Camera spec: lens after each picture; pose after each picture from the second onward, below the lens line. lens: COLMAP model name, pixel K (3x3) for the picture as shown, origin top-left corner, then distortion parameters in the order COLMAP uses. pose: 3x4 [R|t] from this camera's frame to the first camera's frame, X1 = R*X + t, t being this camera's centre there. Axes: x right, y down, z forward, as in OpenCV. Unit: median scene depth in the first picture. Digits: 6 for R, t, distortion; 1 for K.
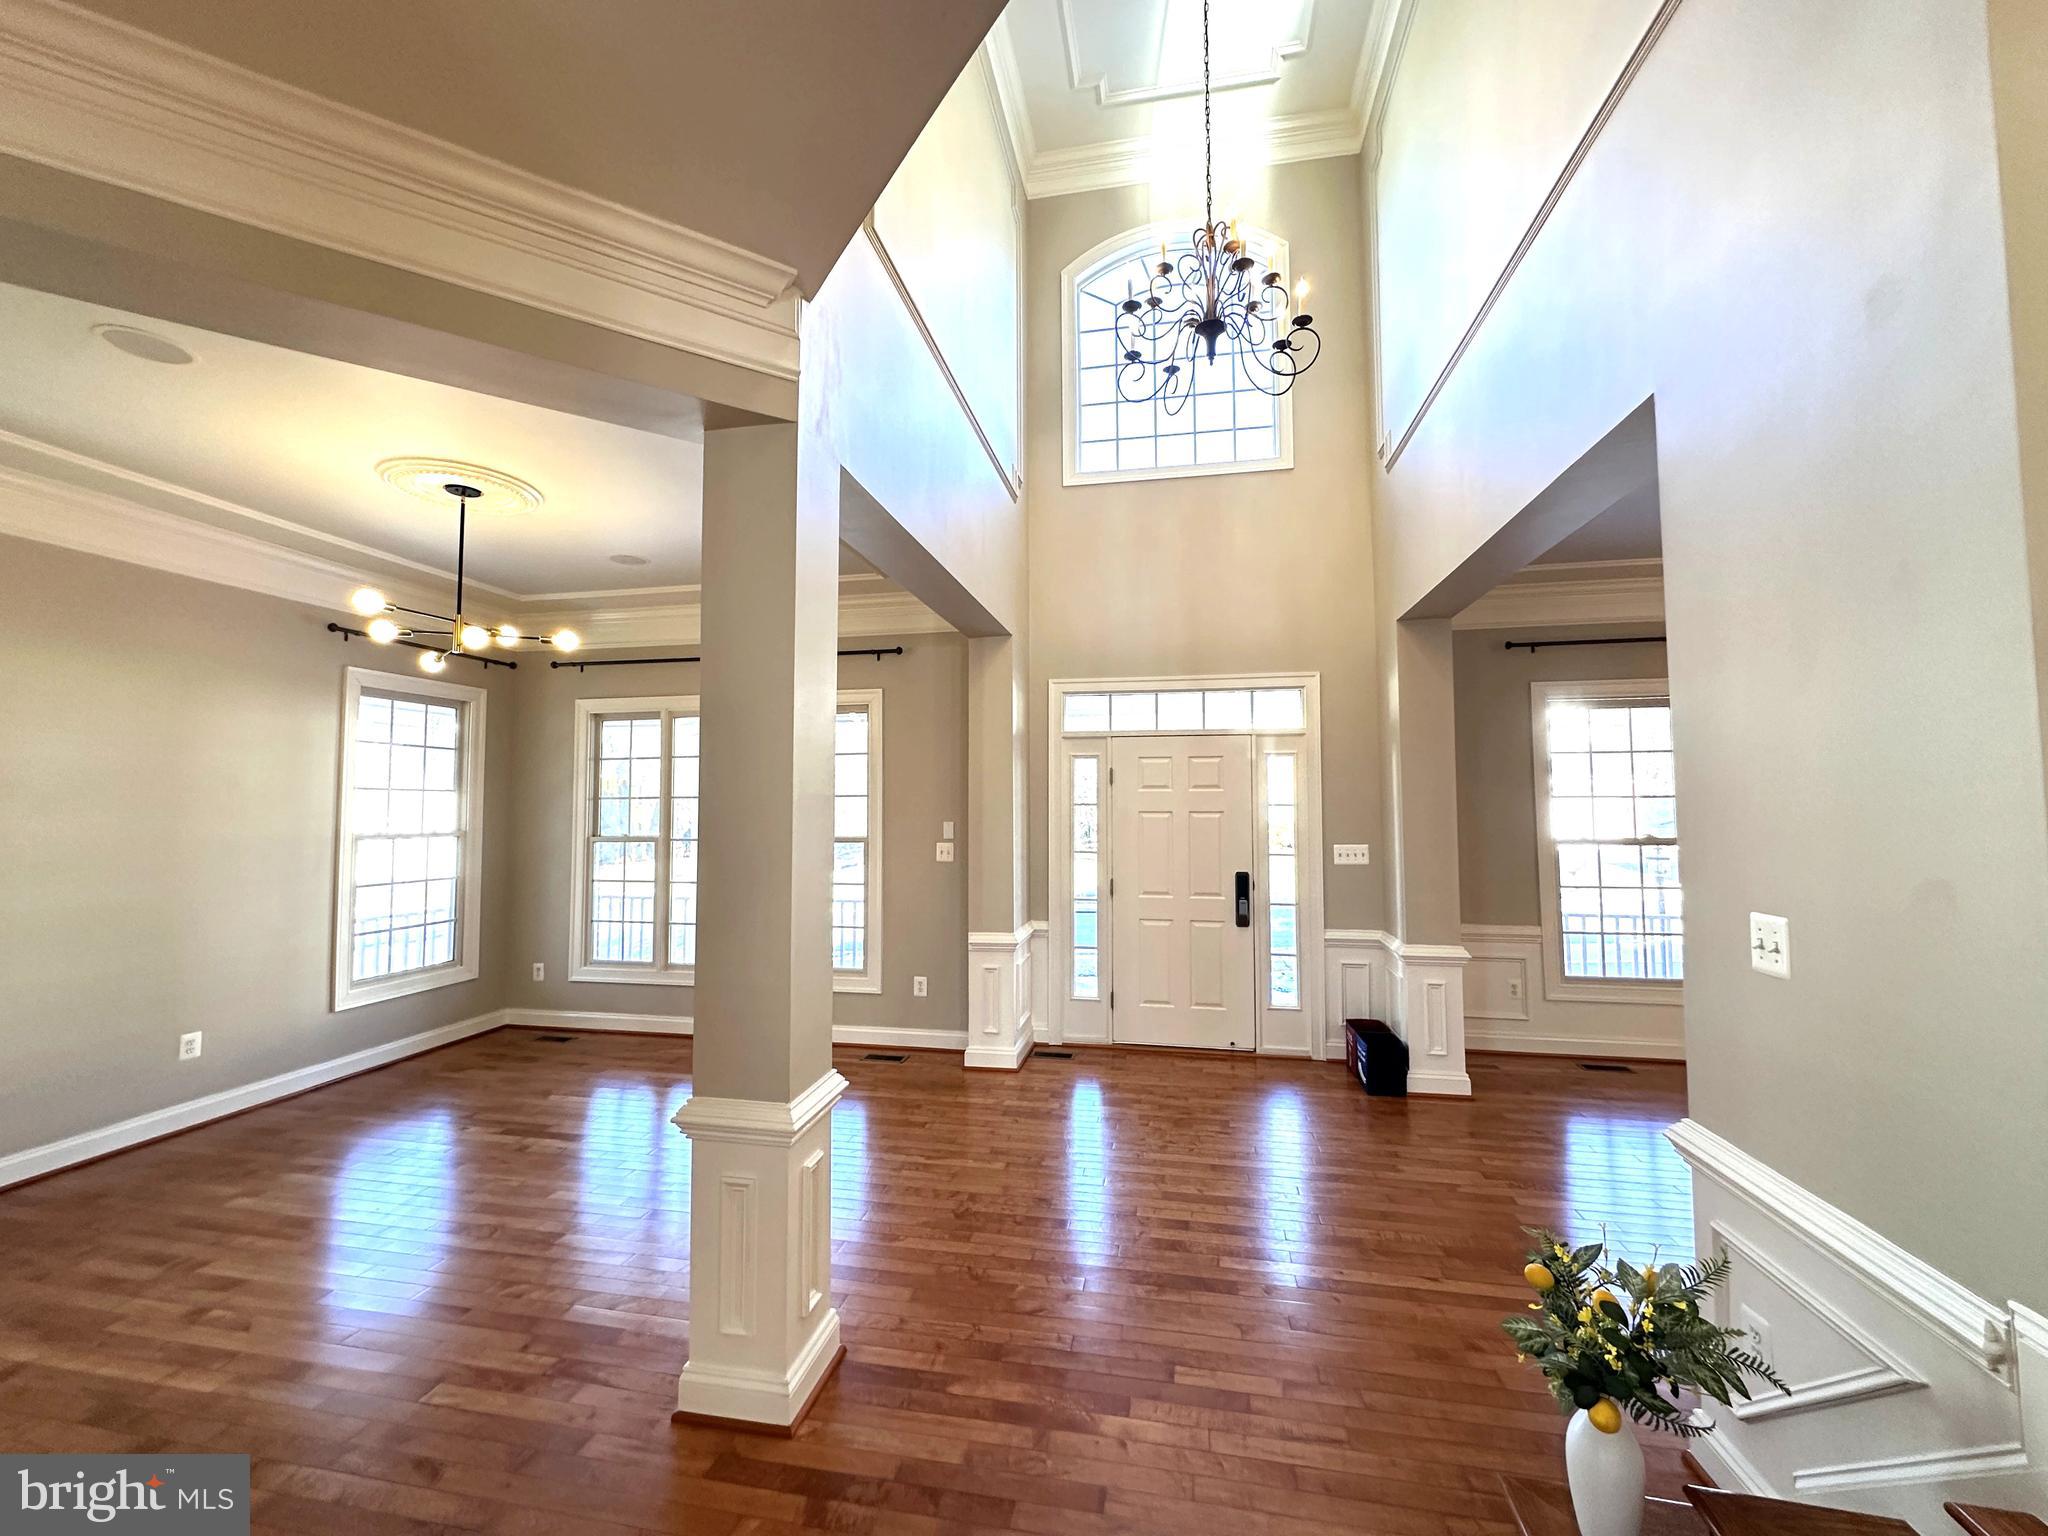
lens RADIAL K [[815.5, 0, 1025.5], [0, 815.5, 760.9], [0, 0, 1]] dist [-0.003731, 0.000910]
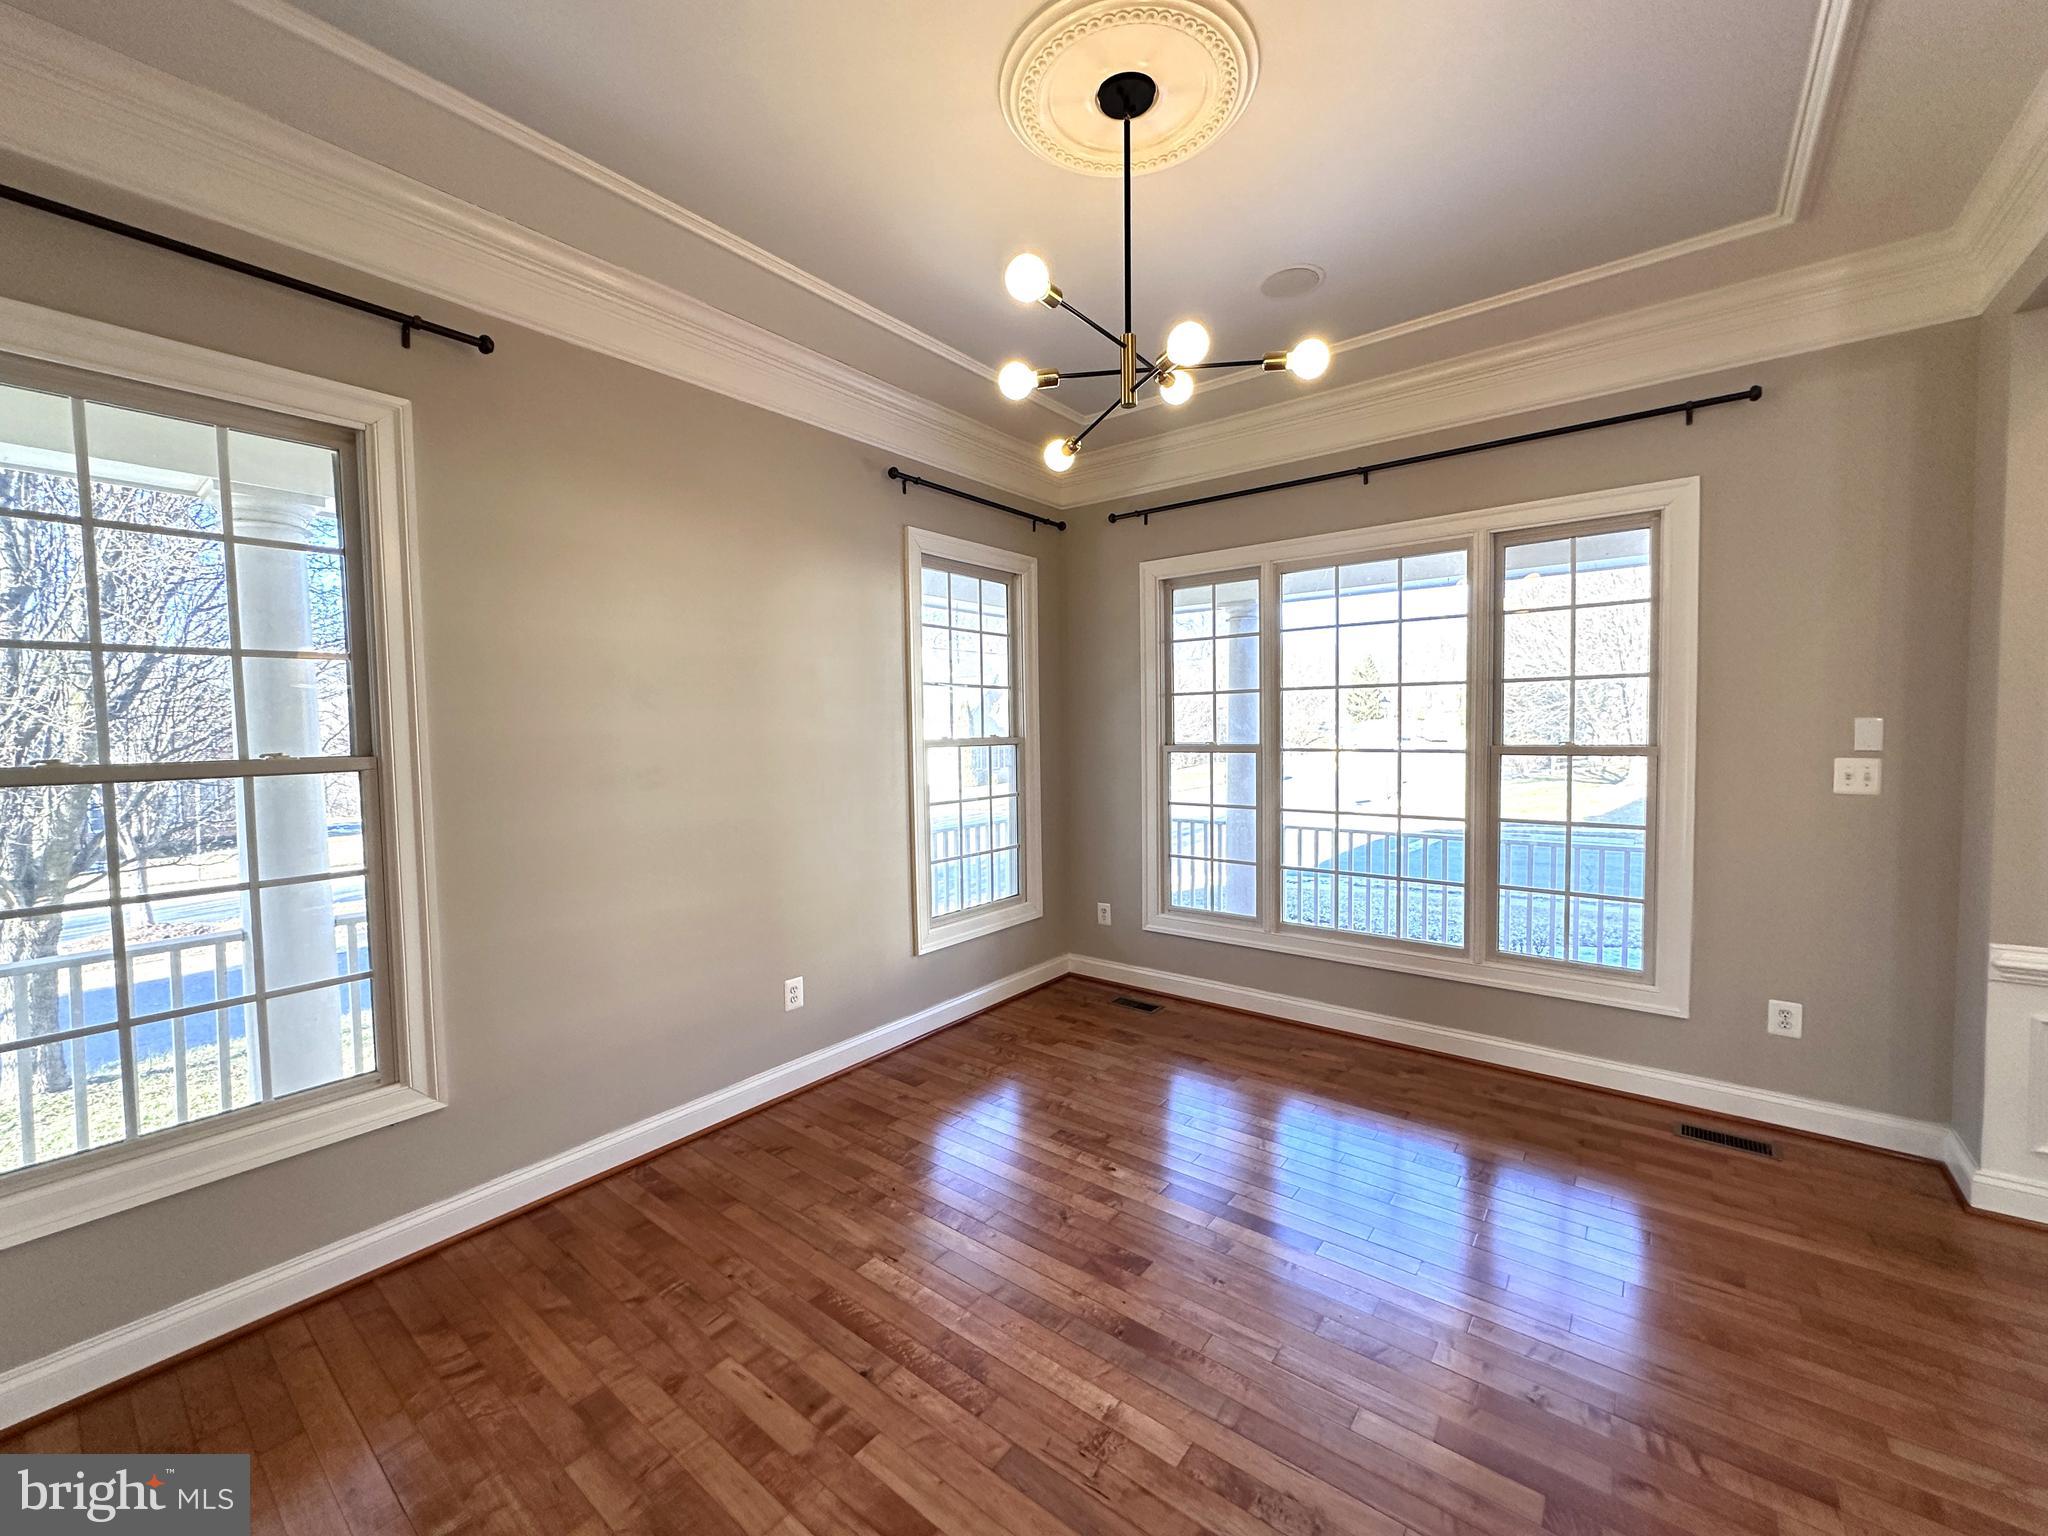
lens RADIAL K [[815.5, 0, 1026.1], [0, 815.5, 760.9], [0, 0, 1]] dist [-0.003731, 0.000910]
pose [[0.889502, 0.012054, -0.456773, -0.343633], [0.035566, 0.994793, 0.095511, 0.035159], [0.455546, -0.101203, 0.884441, 0.310163]]
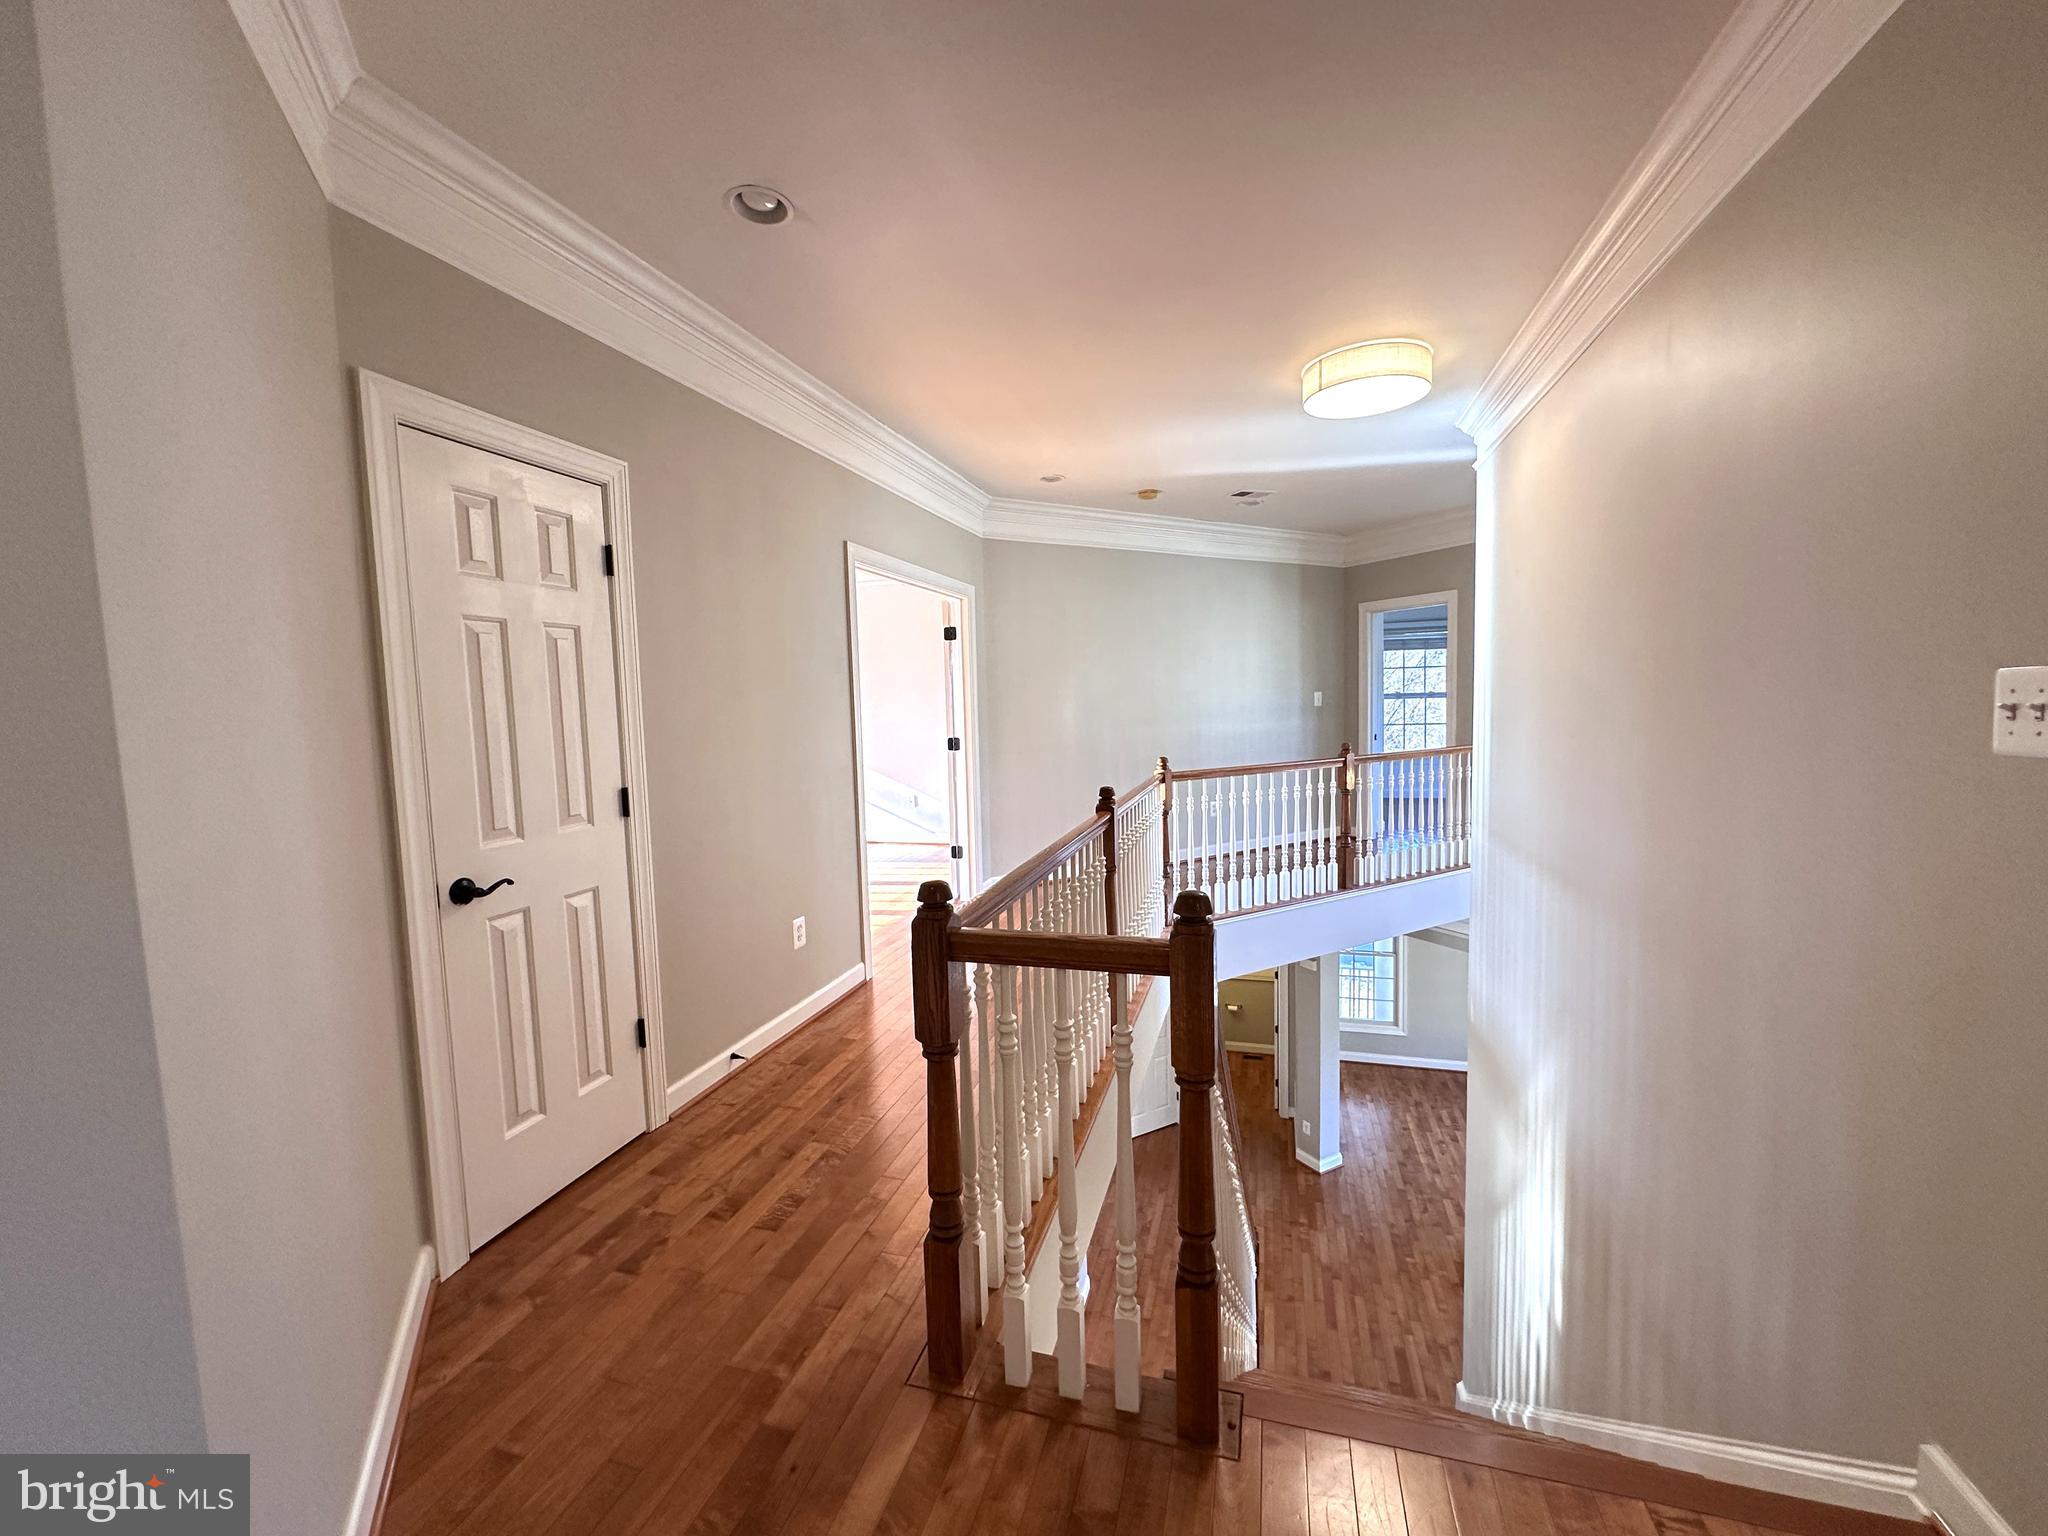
lens RADIAL K [[815.5, 0, 1025.9], [0, 815.5, 764.3], [0, 0, 1]] dist [-0.003731, 0.000910]
pose [[-0.096715, 0.078701, -0.992196, 1.154840], [0.076001, 0.994542, 0.071479, -0.604248], [0.992406, -0.068494, -0.102168, -0.121310]]
